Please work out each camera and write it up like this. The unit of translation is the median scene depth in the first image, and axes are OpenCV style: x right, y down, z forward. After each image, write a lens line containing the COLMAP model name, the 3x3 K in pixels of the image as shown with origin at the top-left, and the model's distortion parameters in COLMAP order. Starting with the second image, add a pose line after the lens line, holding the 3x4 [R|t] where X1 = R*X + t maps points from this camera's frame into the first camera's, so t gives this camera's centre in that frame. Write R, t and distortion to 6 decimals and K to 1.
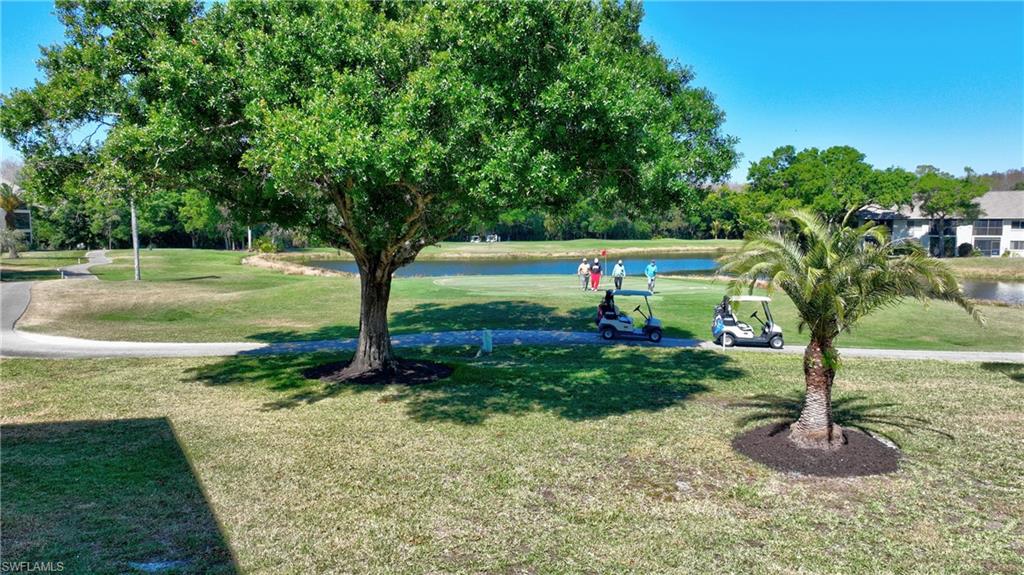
lens RADIAL K [[712.6, 0, 512.0], [0, 712.6, 287.5], [0, 0, 1]] dist [0.003245, 0.004440]
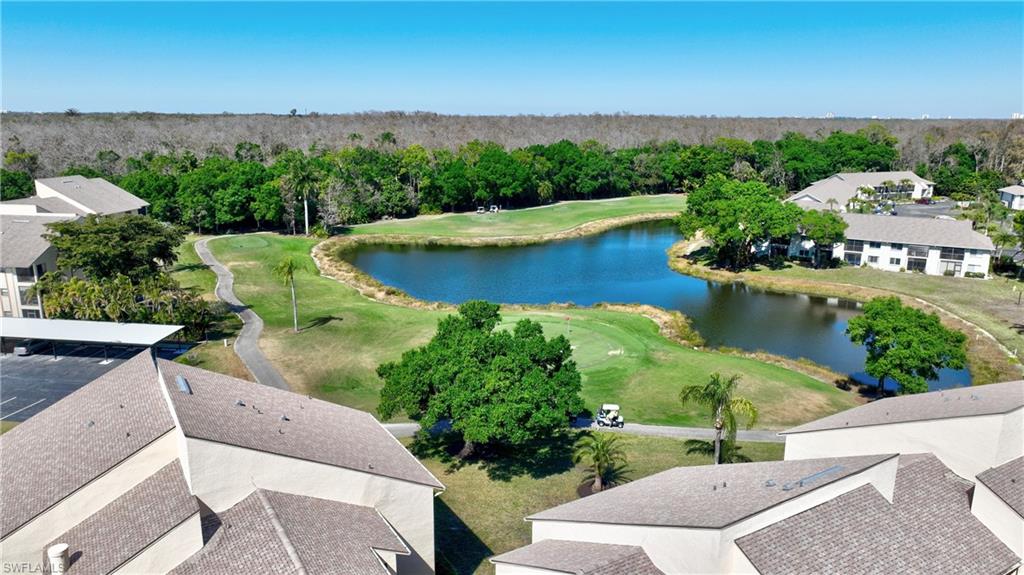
lens RADIAL K [[716.7, 0, 512.0], [0, 716.7, 287.5], [0, 0, 1]] dist [0.011499, 0.001363]
pose [[0.999981, 0.002561, 0.005620, -0.009116], [-0.003399, 0.987965, 0.154641, -0.219325], [-0.005157, -0.154657, 0.987955, -0.398246]]
